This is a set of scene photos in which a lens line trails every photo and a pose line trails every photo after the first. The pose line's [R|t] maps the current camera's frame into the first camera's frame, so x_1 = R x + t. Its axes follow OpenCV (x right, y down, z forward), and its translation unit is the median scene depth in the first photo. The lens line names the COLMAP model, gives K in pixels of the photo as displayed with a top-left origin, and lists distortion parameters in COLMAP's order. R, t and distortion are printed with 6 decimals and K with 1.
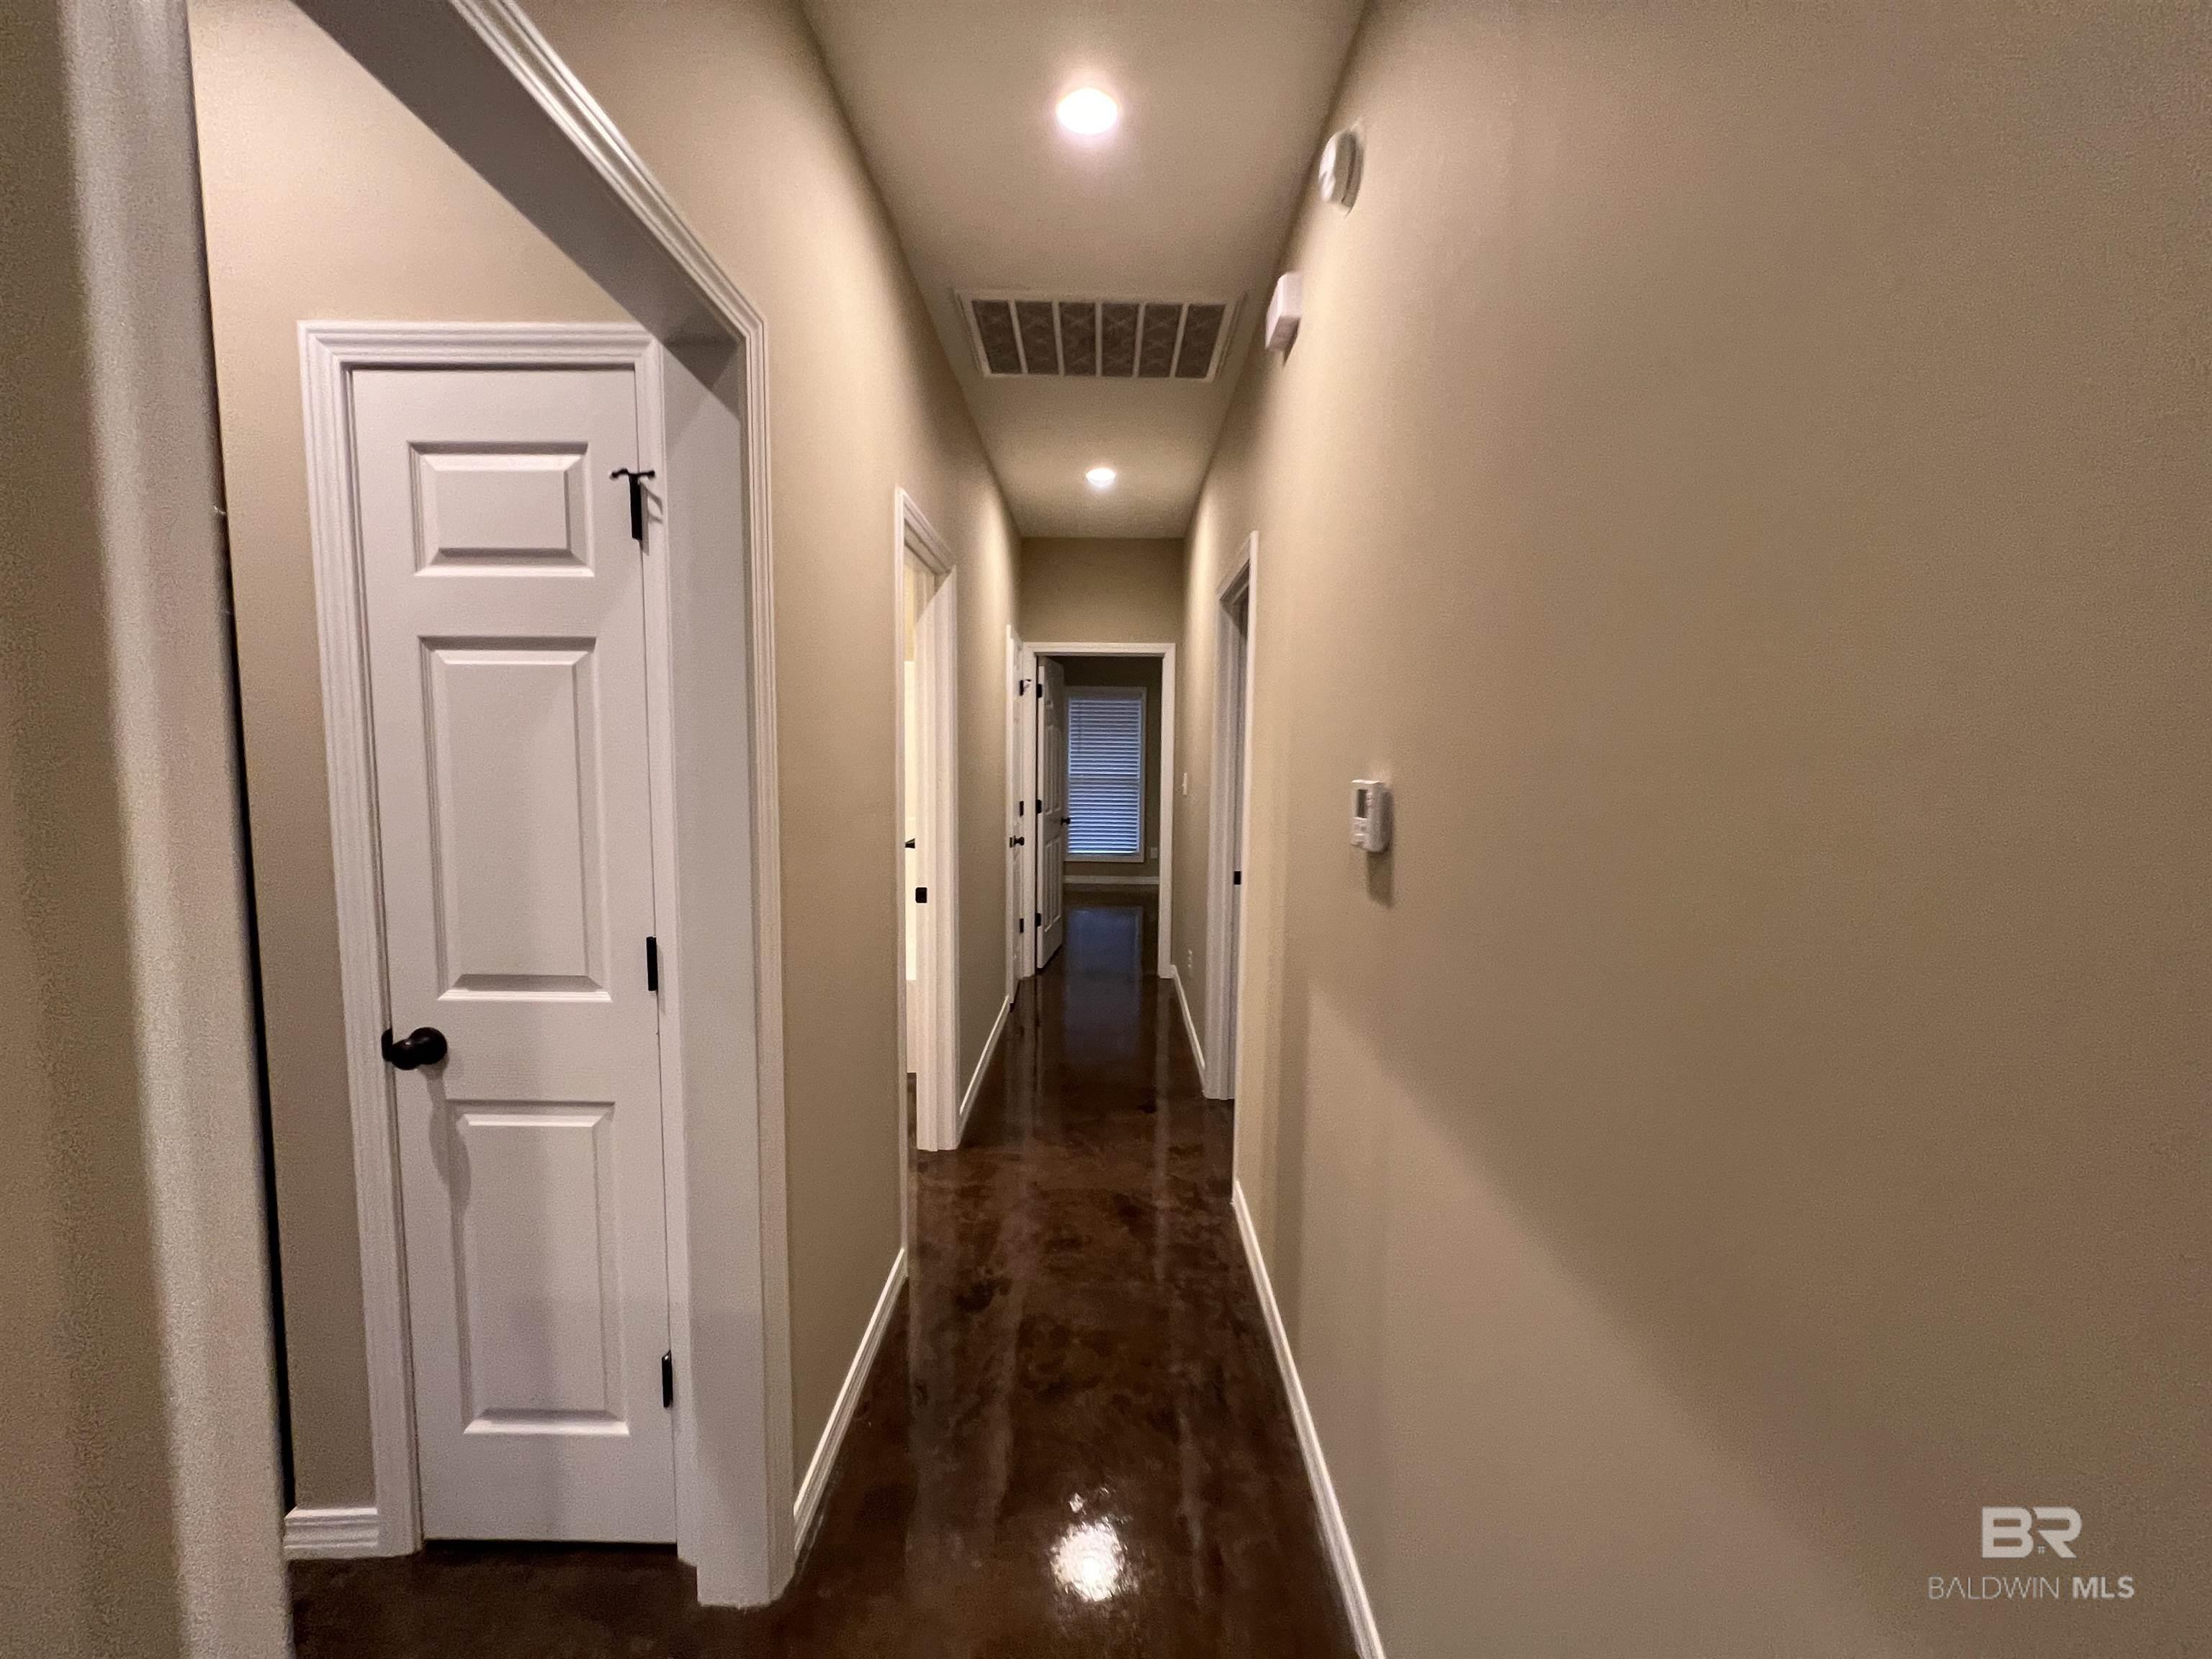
lens RADIAL K [[889.0, 0, 1108.0], [0, 889.0, 824.7], [0, 0, 1]] dist [-0.000871, 0.000200]
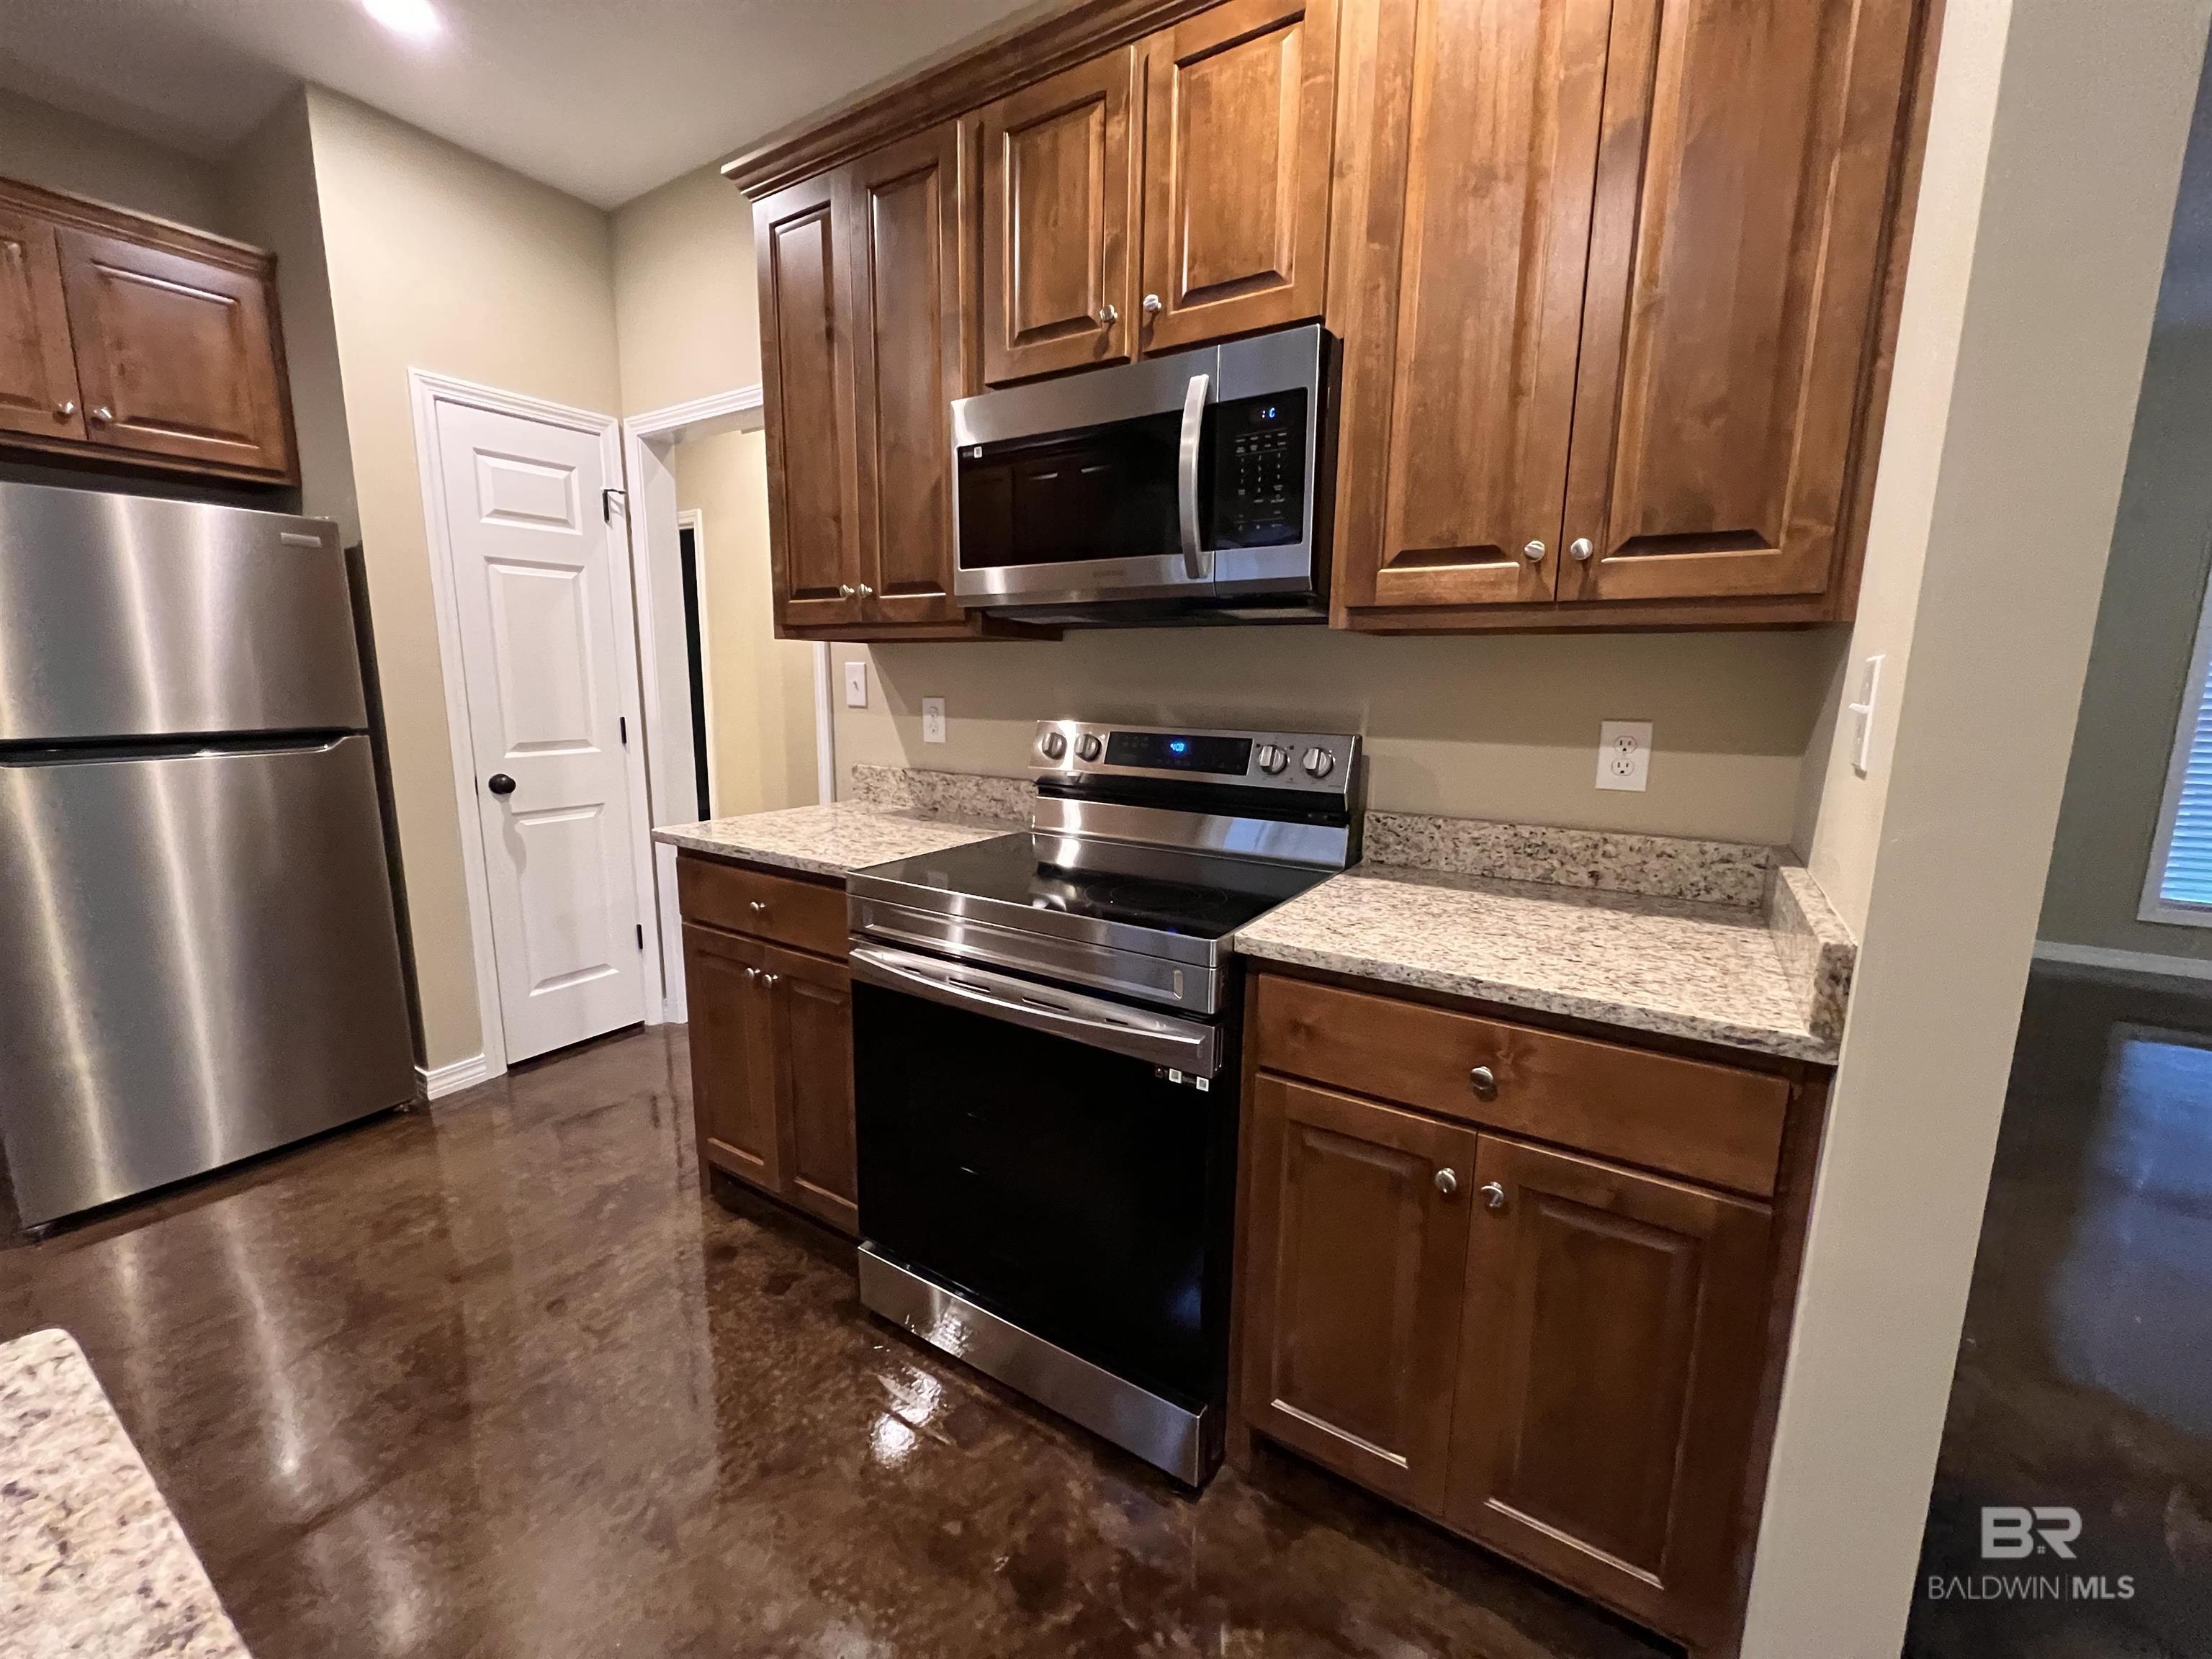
lens RADIAL K [[889.0, 0, 1095.3], [0, 889.0, 825.7], [0, 0, 1]] dist [-0.000871, 0.000200]
pose [[0.548787, -0.141051, 0.823976, -1.660403], [0.059973, 0.989766, 0.129489, 0.175247], [-0.833808, -0.021646, 0.551630, -1.065514]]
